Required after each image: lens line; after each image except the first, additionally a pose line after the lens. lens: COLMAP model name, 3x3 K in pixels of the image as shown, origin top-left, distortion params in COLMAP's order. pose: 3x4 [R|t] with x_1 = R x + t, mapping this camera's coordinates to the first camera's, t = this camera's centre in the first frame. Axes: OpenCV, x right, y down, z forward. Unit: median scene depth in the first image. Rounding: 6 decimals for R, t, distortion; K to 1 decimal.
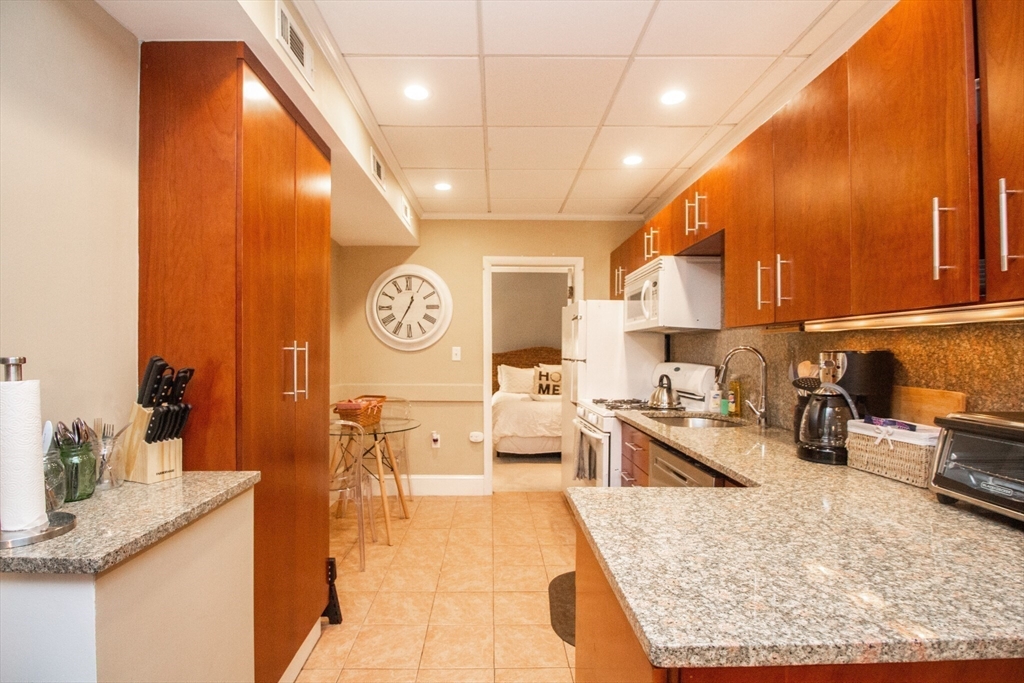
lens RADIAL K [[480.4, 0, 494.0], [0, 480.4, 351.4], [0, 0, 1]] dist [0.000594, -0.011863]
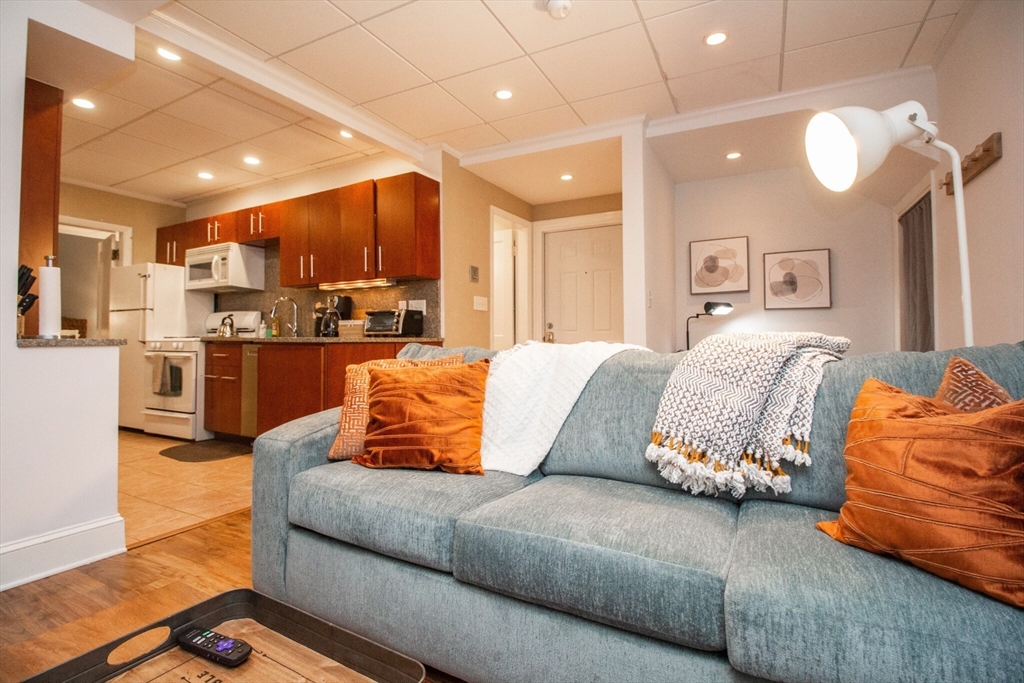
lens RADIAL K [[473.4, 0, 510.1], [0, 473.4, 328.3], [0, 0, 1]] dist [-0.001270, -0.019331]
pose [[0.470810, 0.016170, 0.882087, -0.479309], [0.005148, 0.999765, -0.021076, 0.102987], [-0.882220, 0.014464, 0.470616, -0.458883]]
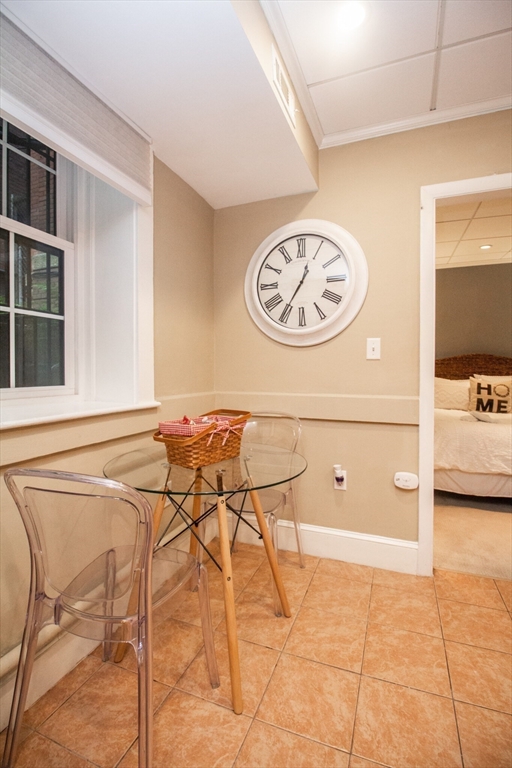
lens RADIAL K [[360.3, 0, 256.0], [0, 360.3, 384.0], [0, 0, 1]] dist [0.000594, -0.011863]
pose [[0.929125, 0.010228, -0.369625, -0.055622], [0.002268, 0.999441, 0.033357, 0.043535], [0.369759, -0.031831, 0.928582, 0.598070]]
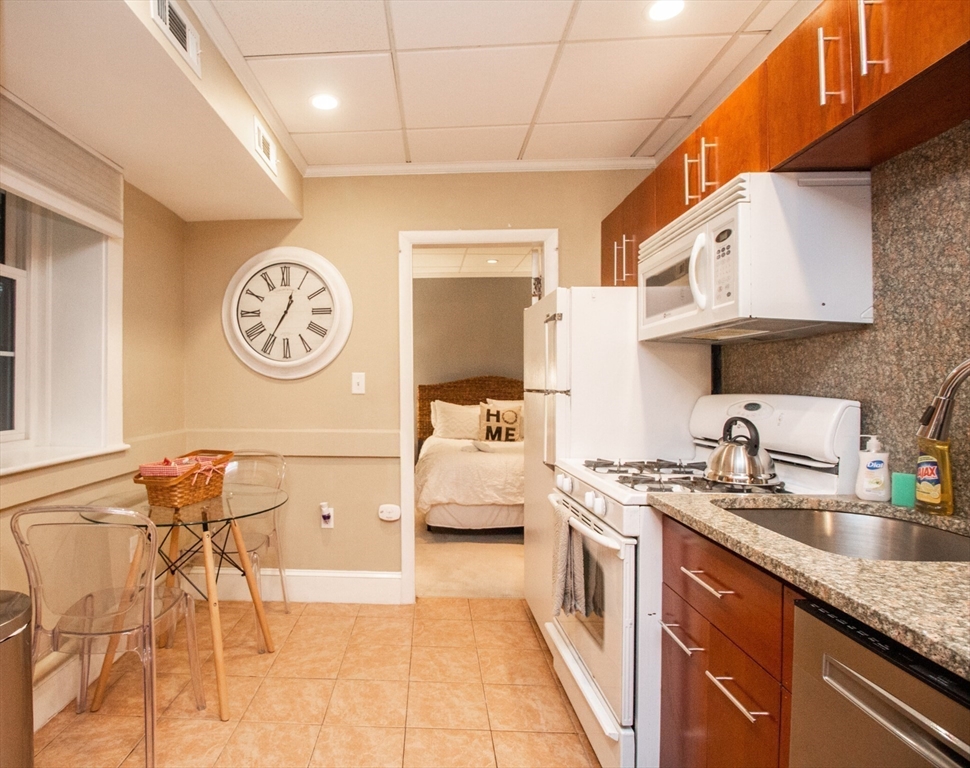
lens RADIAL K [[535.7, 0, 399.0], [0, 535.7, 384.6], [0, 0, 1]] dist [0.000999, -0.015161]
pose [[0.997795, -0.004601, -0.066204, 0.029123], [0.004394, 0.999985, -0.003258, 0.011529], [0.066218, 0.002959, 0.997801, 0.344718]]
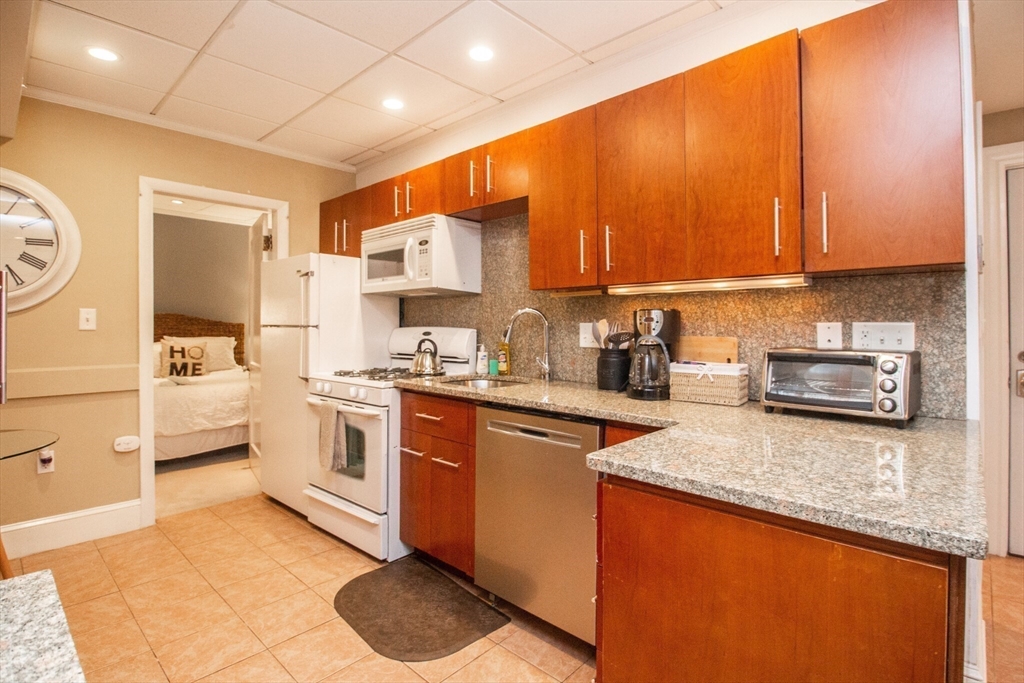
lens RADIAL K [[499.0, 0, 512.7], [0, 499.0, 318.6], [0, 0, 1]] dist [0.000600, -0.013055]
pose [[0.684855, 0.004332, 0.728666, -0.207939], [0.003447, 0.999952, -0.009185, 0.014767], [-0.728671, 0.008802, 0.684807, 0.164544]]
